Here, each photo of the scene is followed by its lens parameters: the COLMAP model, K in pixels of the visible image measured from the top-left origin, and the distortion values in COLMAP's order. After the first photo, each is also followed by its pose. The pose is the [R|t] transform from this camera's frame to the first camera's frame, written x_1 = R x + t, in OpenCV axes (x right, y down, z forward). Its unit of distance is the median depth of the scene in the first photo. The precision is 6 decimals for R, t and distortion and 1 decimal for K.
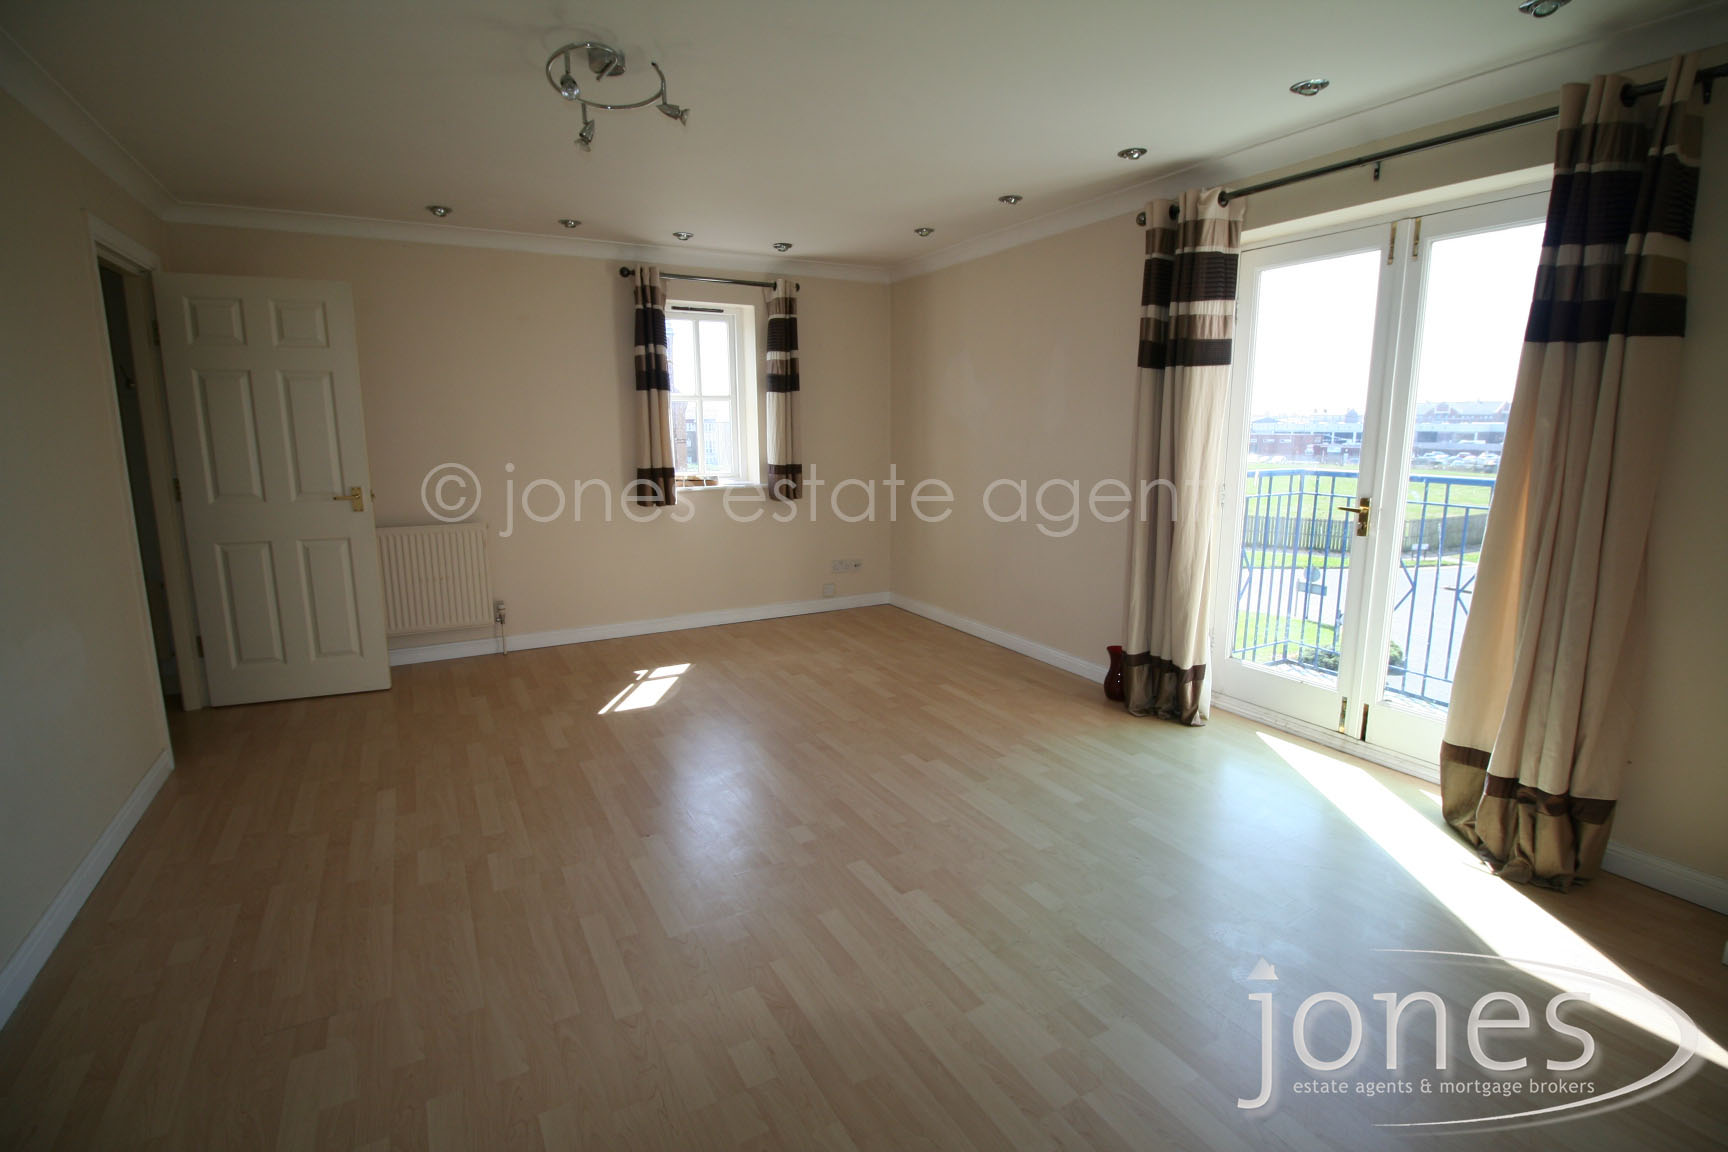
lens RADIAL K [[788.3, 0, 861.0], [0, 788.3, 551.9], [0, 0, 1]] dist [0.079171, 0.000015]
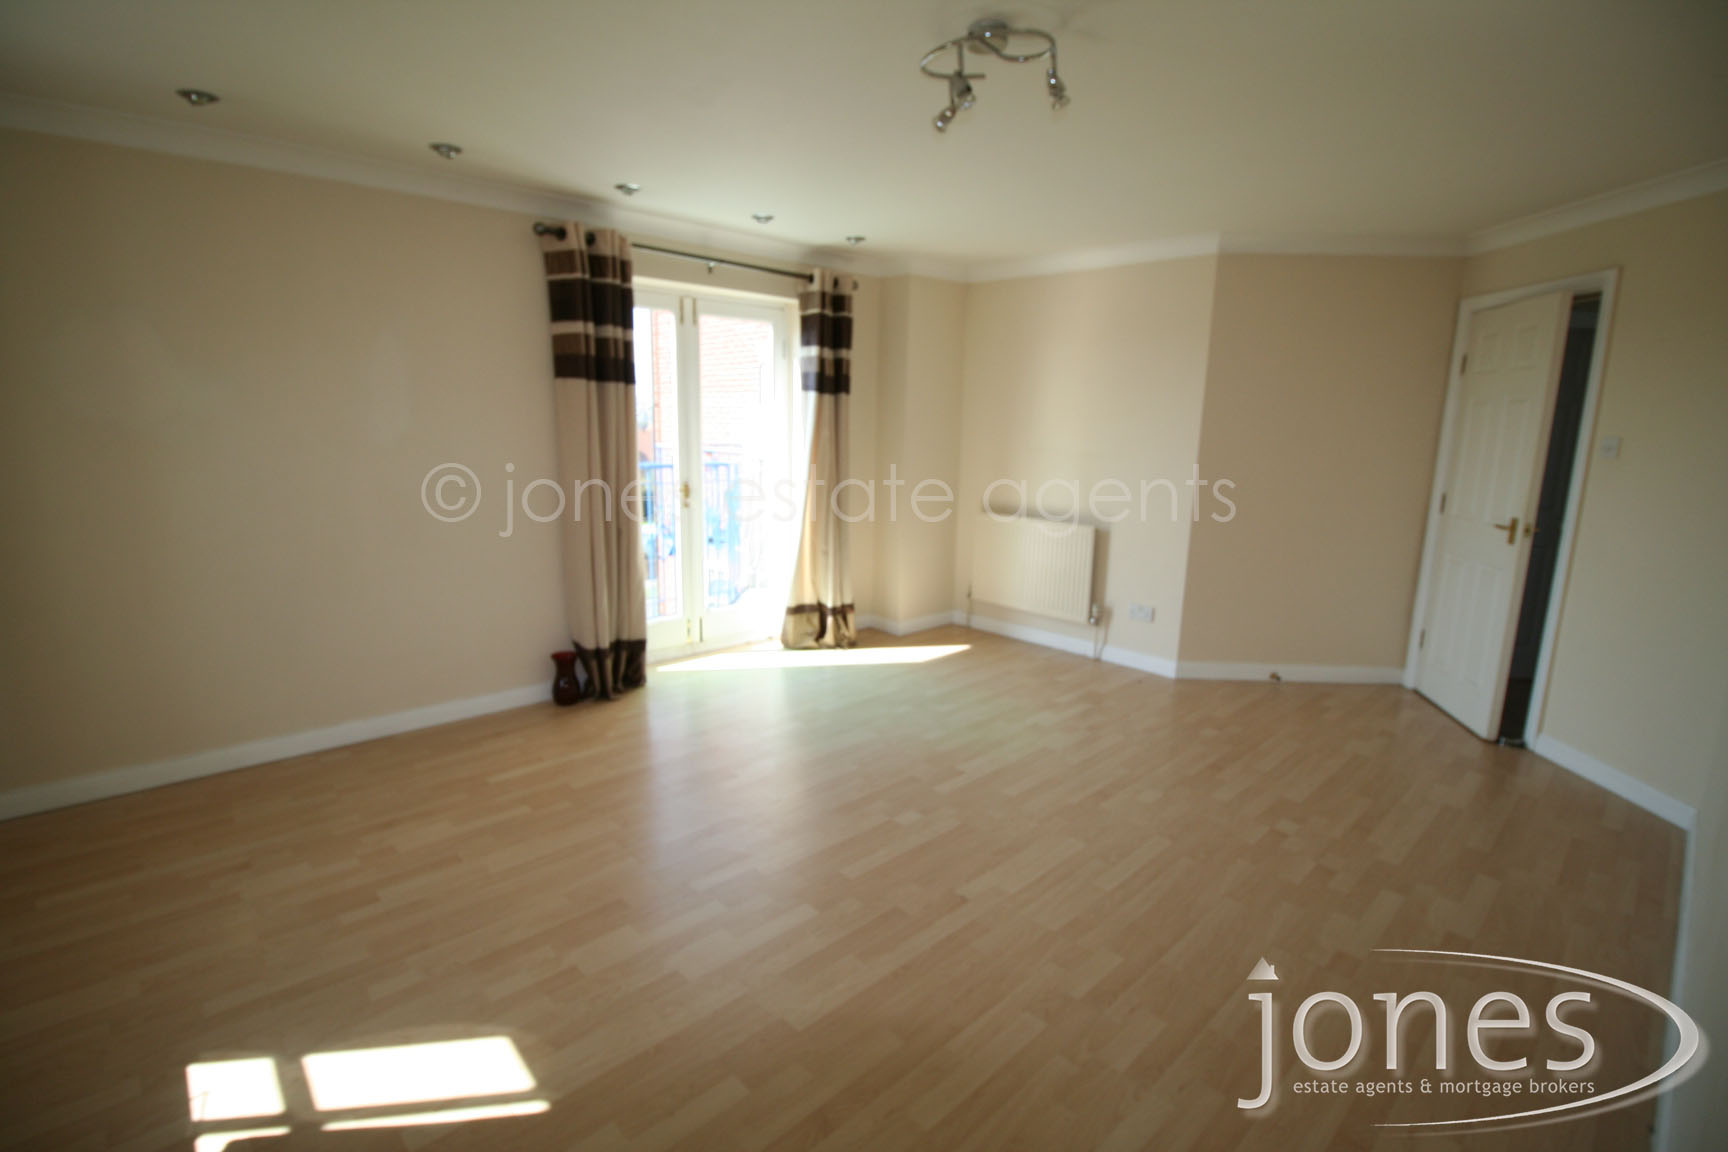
lens RADIAL K [[775.3, 0, 864.0], [0, 775.3, 576.0], [0, 0, 1]] dist [0.000756, 0.000055]
pose [[-0.233278, -0.182544, 0.955123, -0.886752], [0.141512, 0.965393, 0.219069, -0.173885], [-0.962058, 0.186265, -0.199373, 1.075937]]
